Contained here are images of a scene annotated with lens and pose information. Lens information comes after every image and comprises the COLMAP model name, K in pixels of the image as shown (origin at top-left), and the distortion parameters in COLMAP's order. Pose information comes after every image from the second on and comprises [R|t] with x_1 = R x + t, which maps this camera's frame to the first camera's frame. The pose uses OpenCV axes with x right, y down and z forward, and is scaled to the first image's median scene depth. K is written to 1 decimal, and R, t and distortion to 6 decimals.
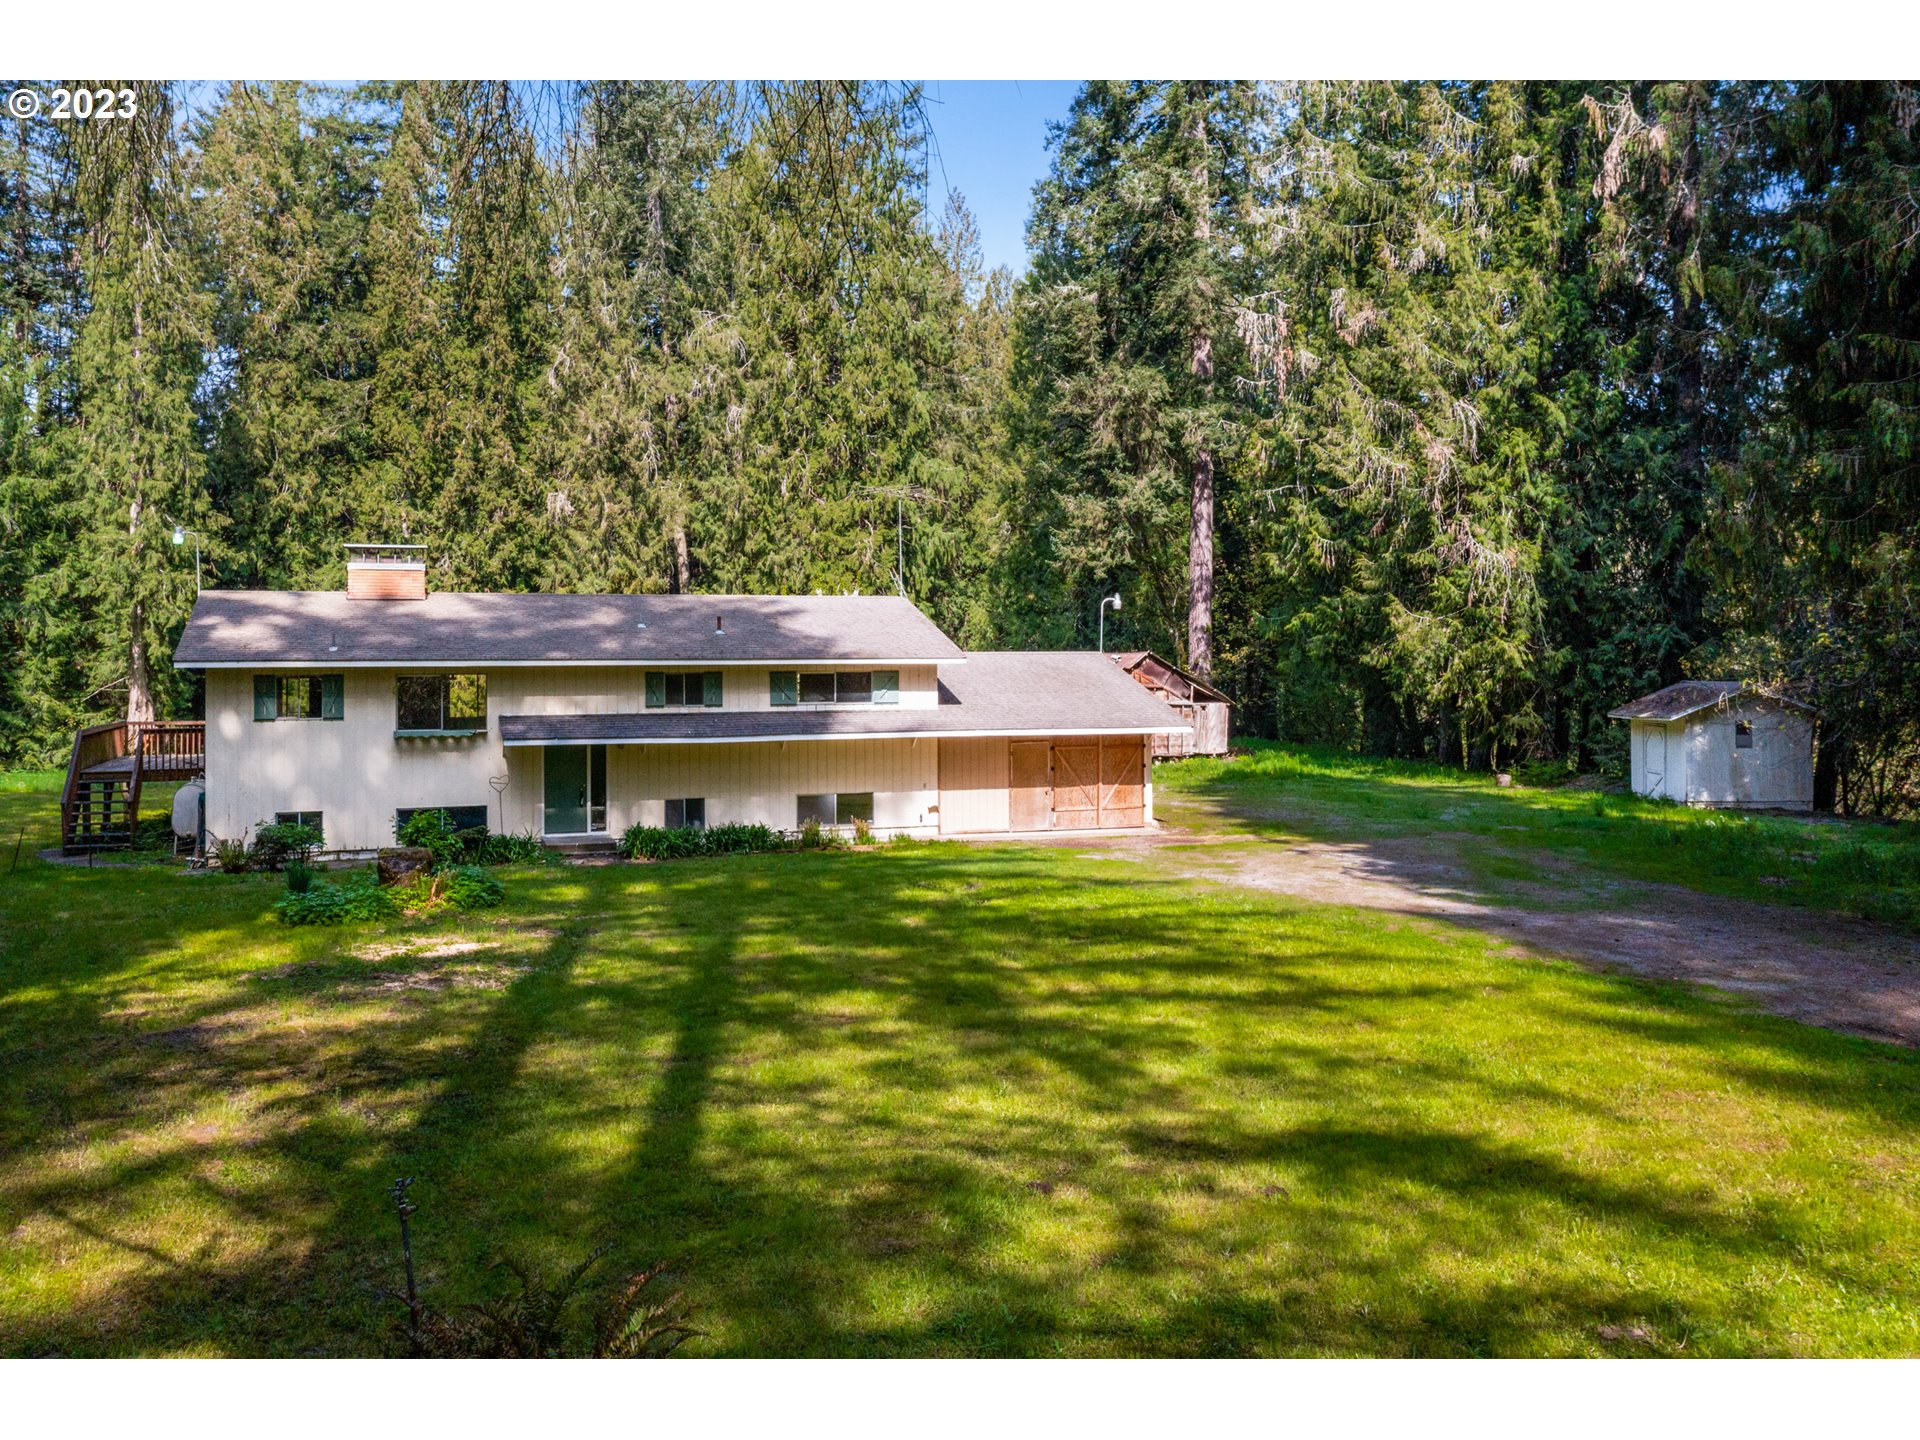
lens RADIAL K [[1568.1, 0, 948.1], [0, 1568.1, 710.2], [0, 0, 1]] dist [-0.011783, -0.010467]
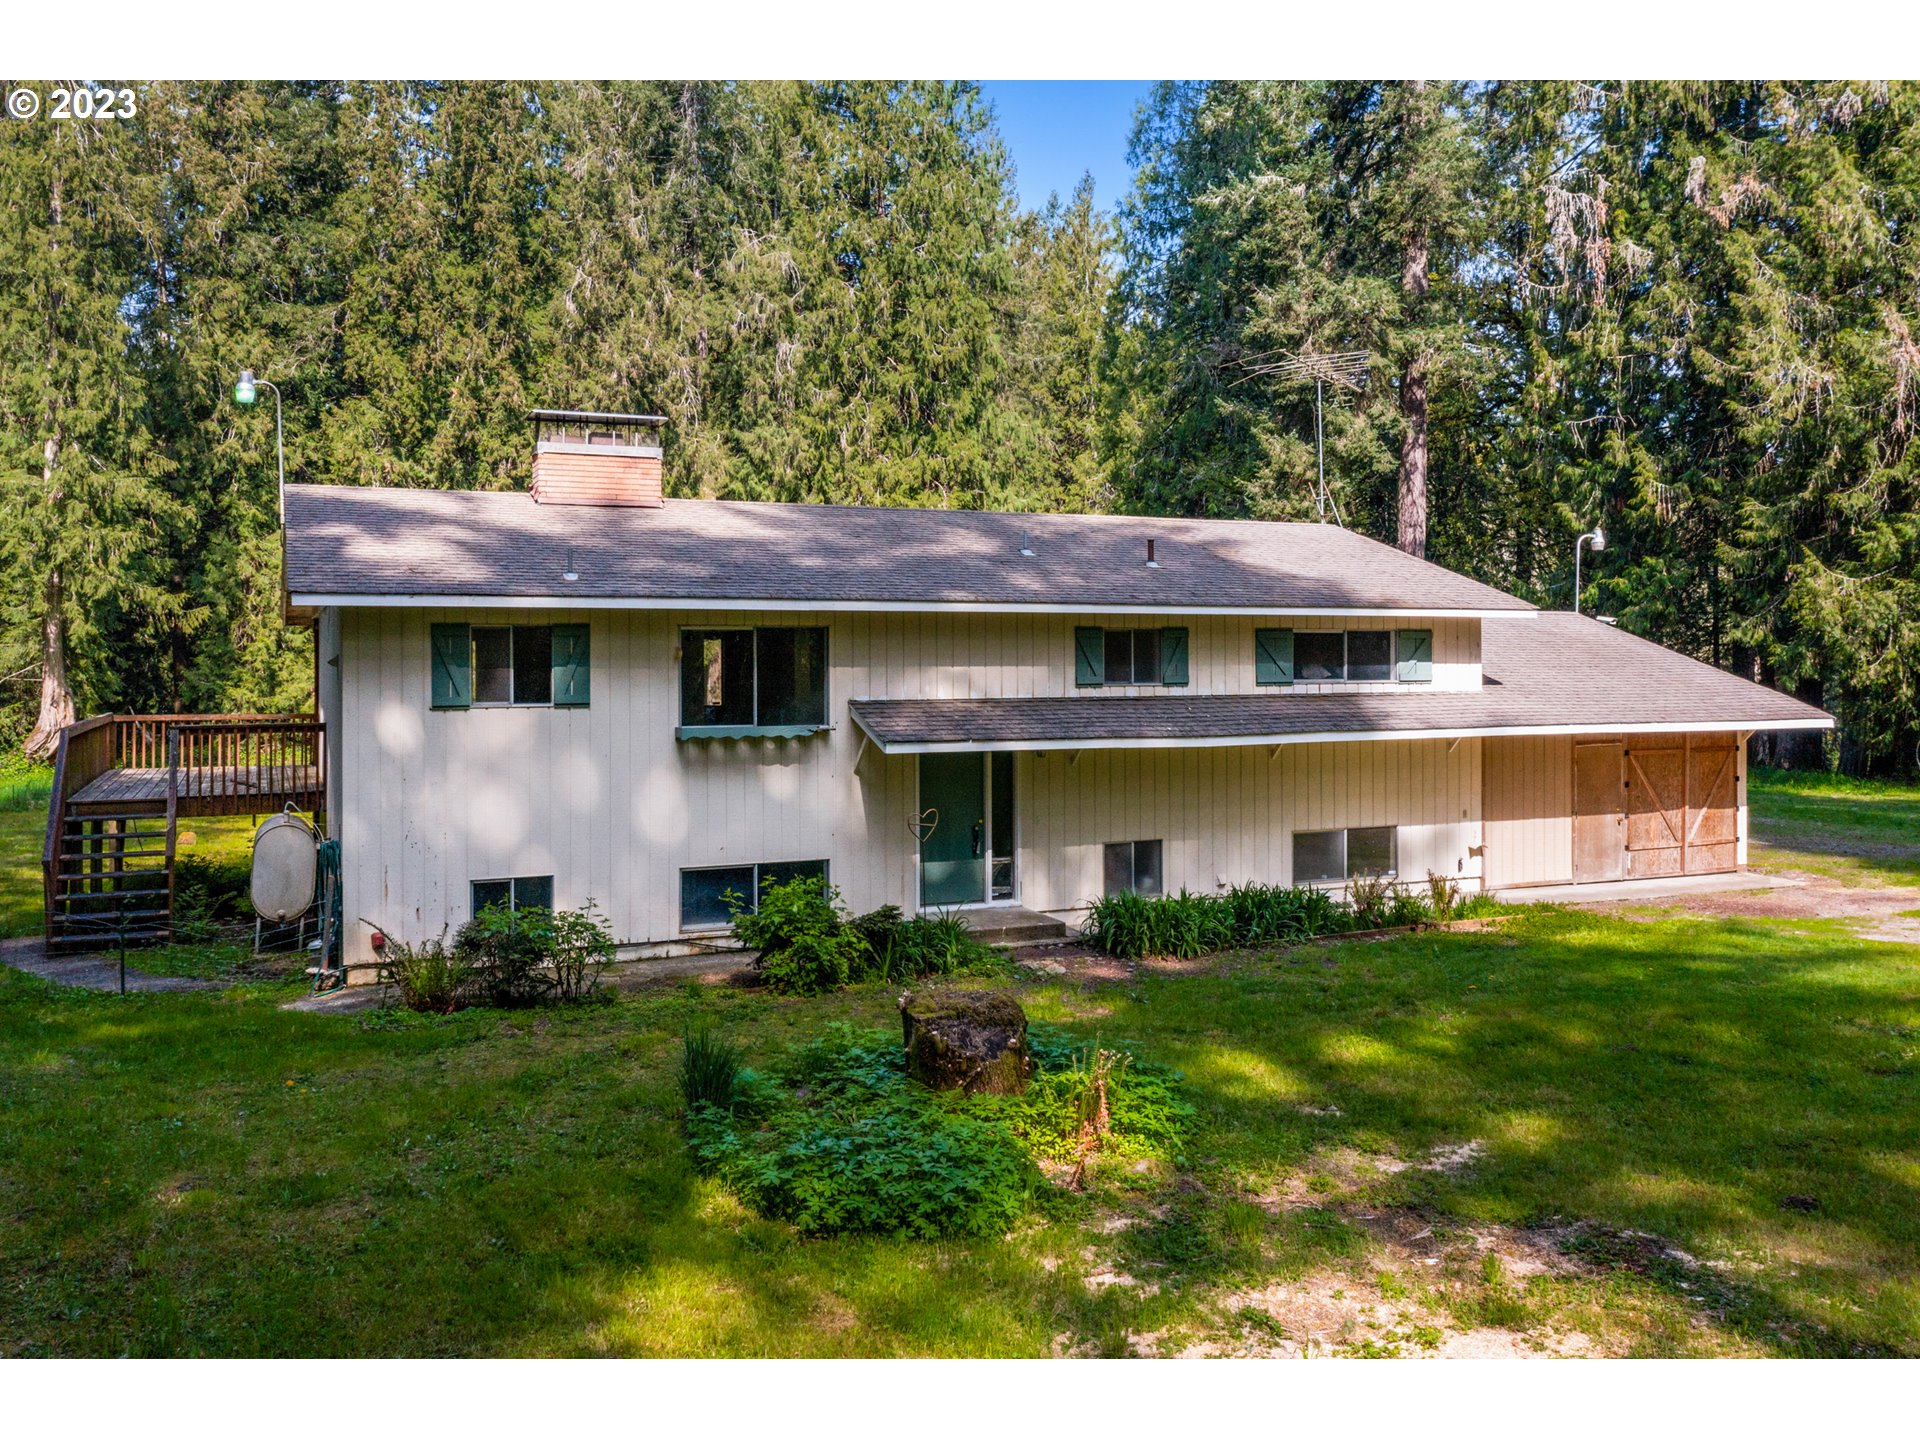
lens RADIAL K [[1568.1, 0, 965.3], [0, 1568.1, 713.1], [0, 0, 1]] dist [-0.011783, -0.010467]
pose [[0.997032, -0.001613, 0.076976, -0.139462], [0.001473, 0.999997, 0.001875, 0.003433], [-0.076978, -0.001756, 0.997031, 0.208622]]
